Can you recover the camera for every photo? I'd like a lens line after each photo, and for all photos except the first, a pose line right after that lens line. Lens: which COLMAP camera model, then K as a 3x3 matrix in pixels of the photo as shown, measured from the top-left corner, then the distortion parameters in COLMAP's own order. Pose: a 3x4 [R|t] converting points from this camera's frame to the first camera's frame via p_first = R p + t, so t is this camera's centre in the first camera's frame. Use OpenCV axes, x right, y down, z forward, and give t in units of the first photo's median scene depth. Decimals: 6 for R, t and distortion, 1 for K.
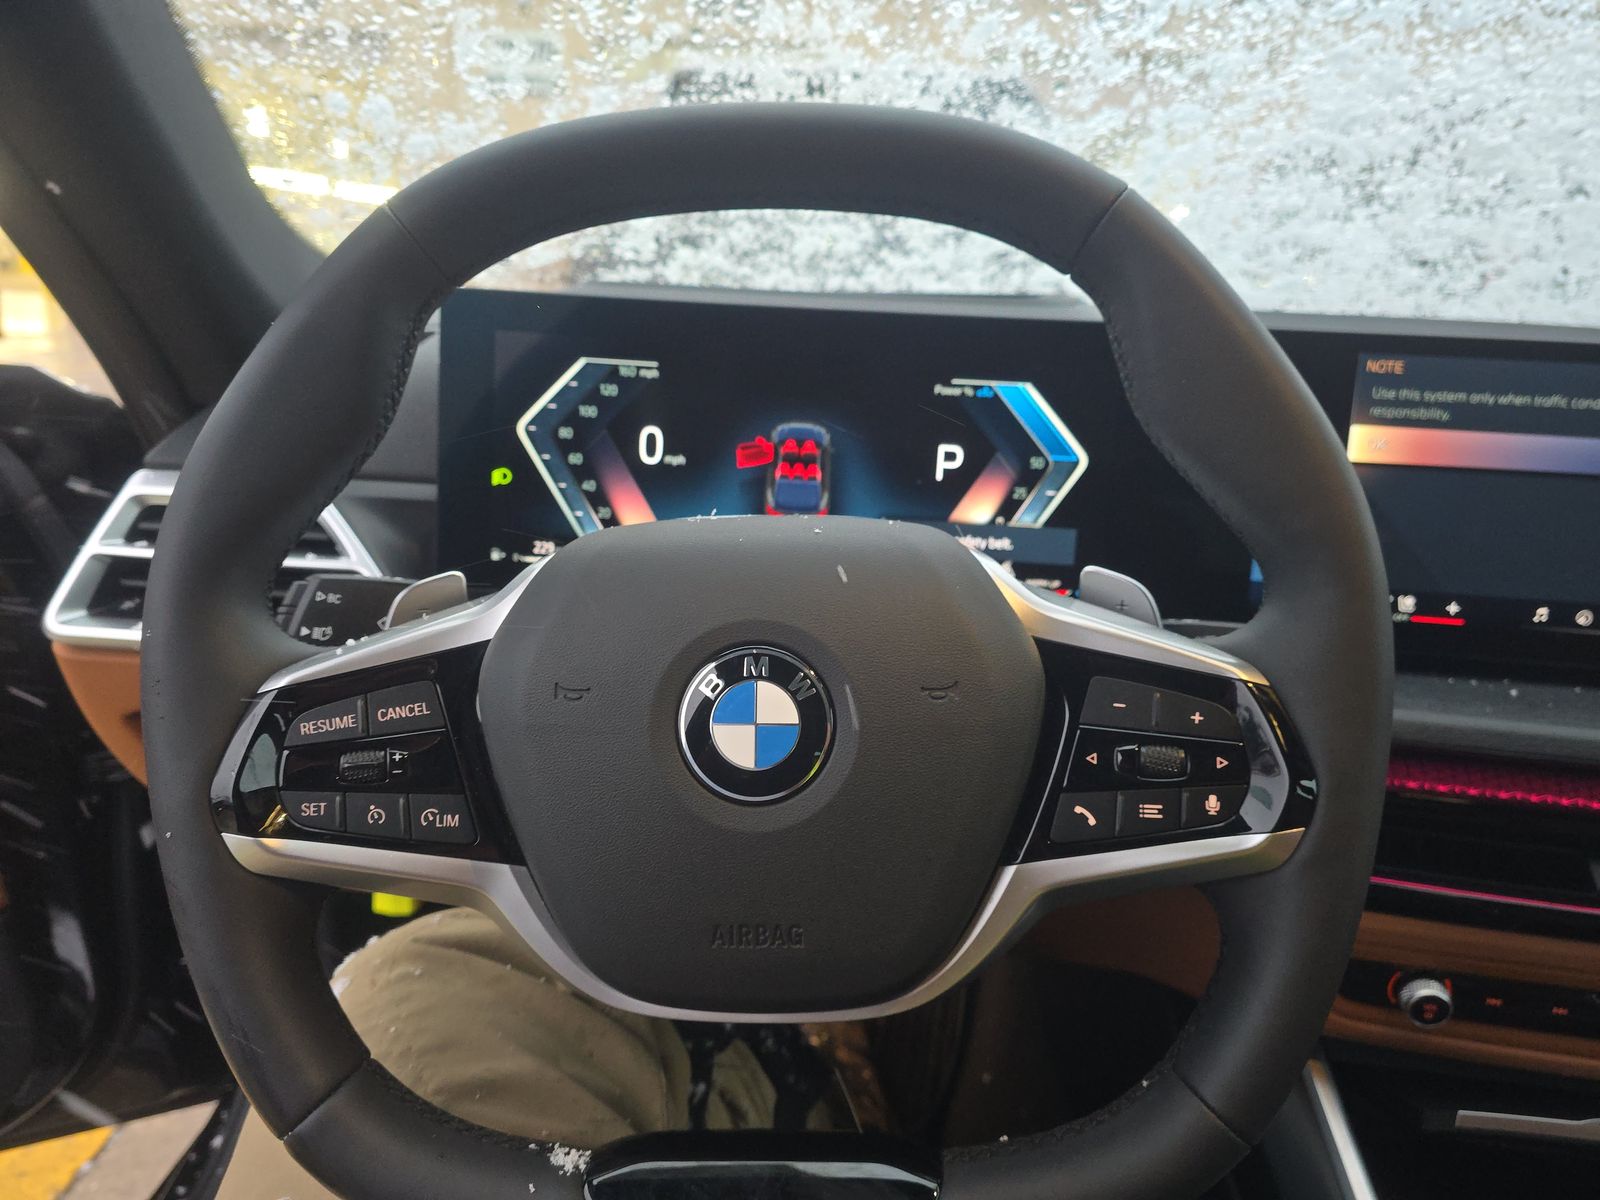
lens RADIAL K [[1079.2, 0, 803.1], [0, 1079.2, 613.3], [0, 0, 1]] dist [0.031998, -0.030208]
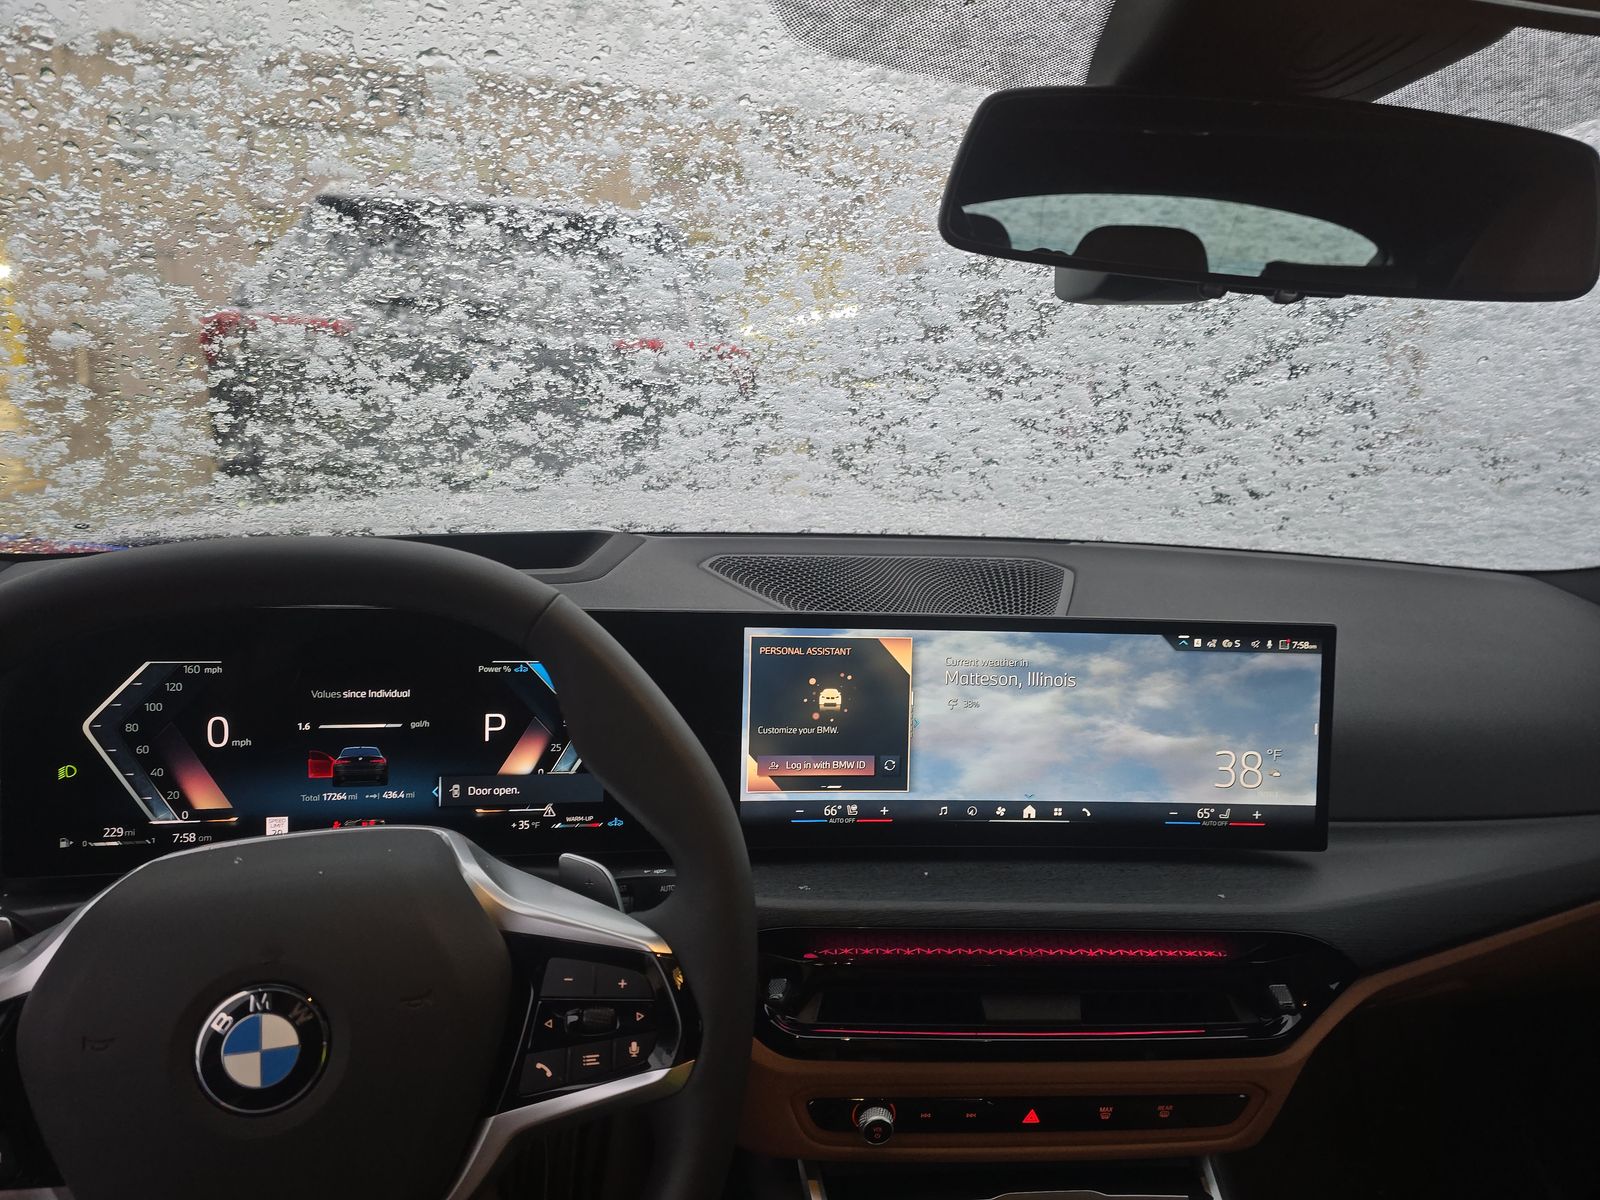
lens RADIAL K [[1079.2, 0, 812.7], [0, 1079.2, 601.1], [0, 0, 1]] dist [0.031998, -0.030208]
pose [[0.960459, -0.048587, 0.274148, 0.150569], [0.069012, 0.995473, -0.065350, -0.174706], [-0.269732, 0.081686, 0.959464, -0.265082]]
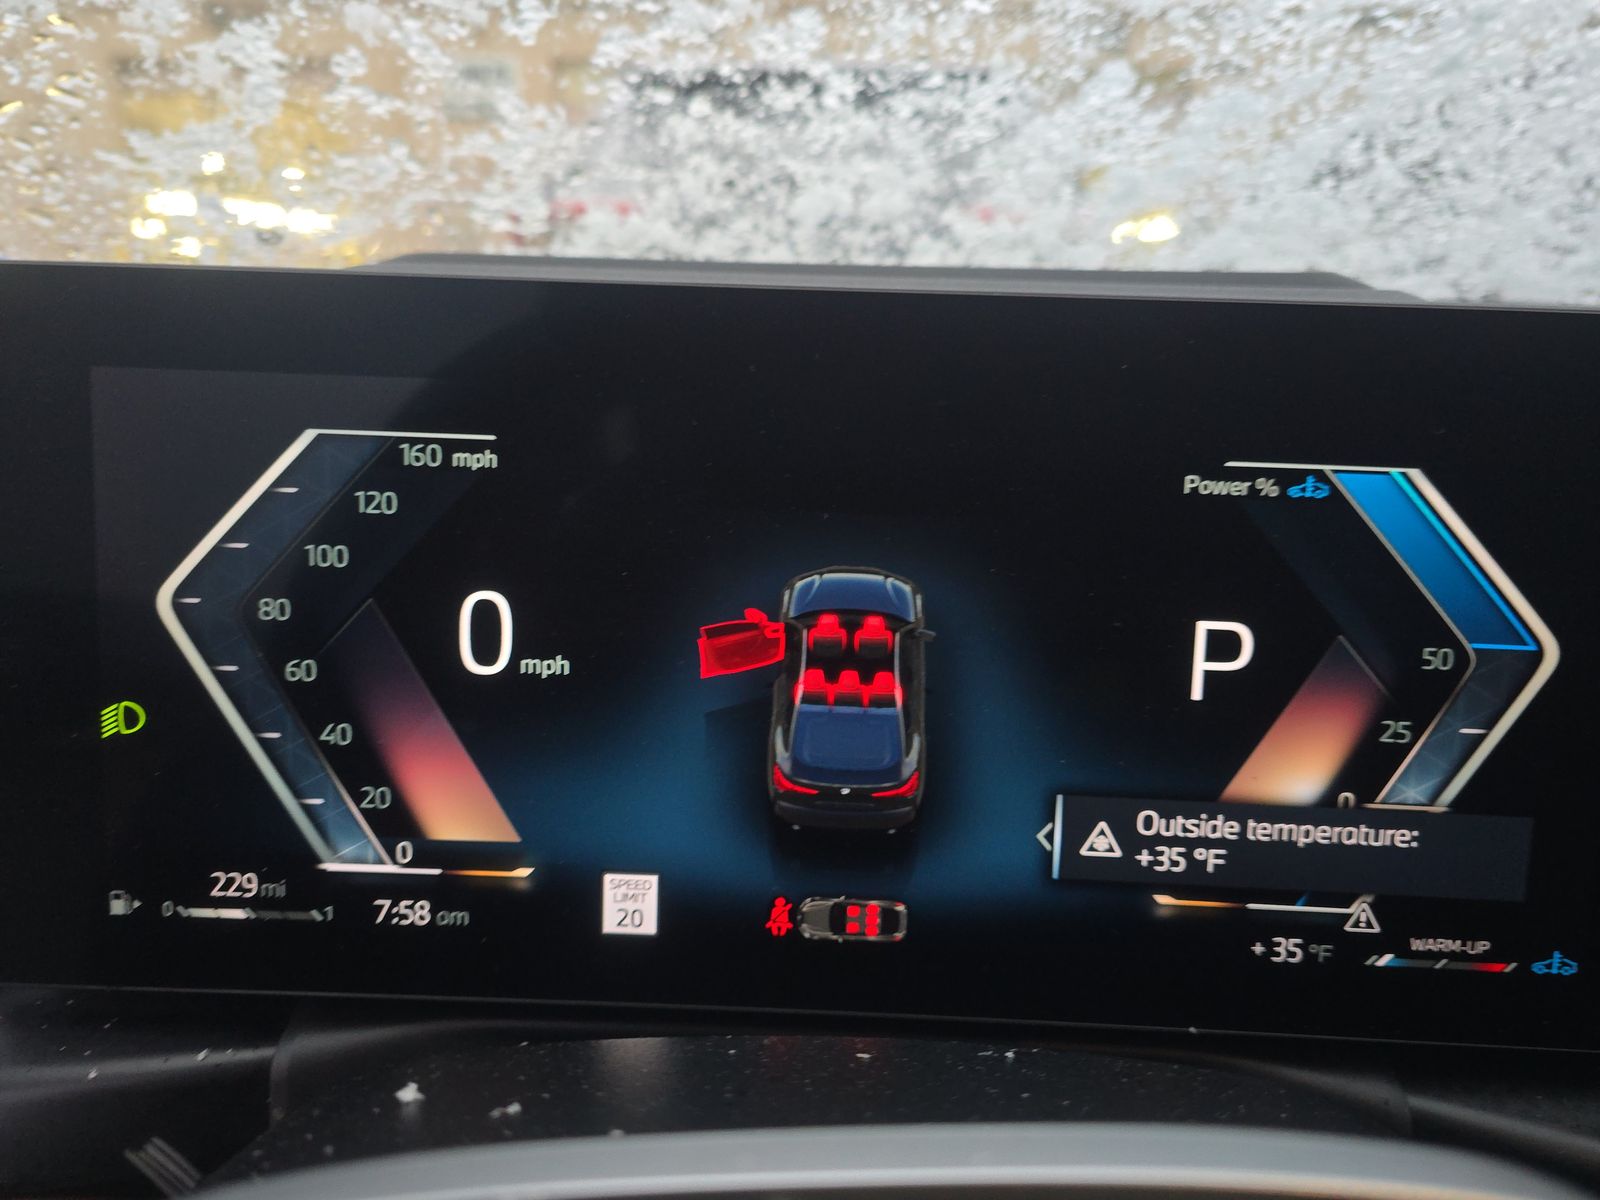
lens RADIAL K [[1079.2, 0, 798.1], [0, 1079.2, 606.7], [0, 0, 1]] dist [0.031998, -0.030208]
pose [[0.999444, -0.025239, 0.021777, -0.031790], [0.025812, 0.999317, -0.026436, -0.151885], [-0.021095, 0.026983, 0.999413, 0.589579]]
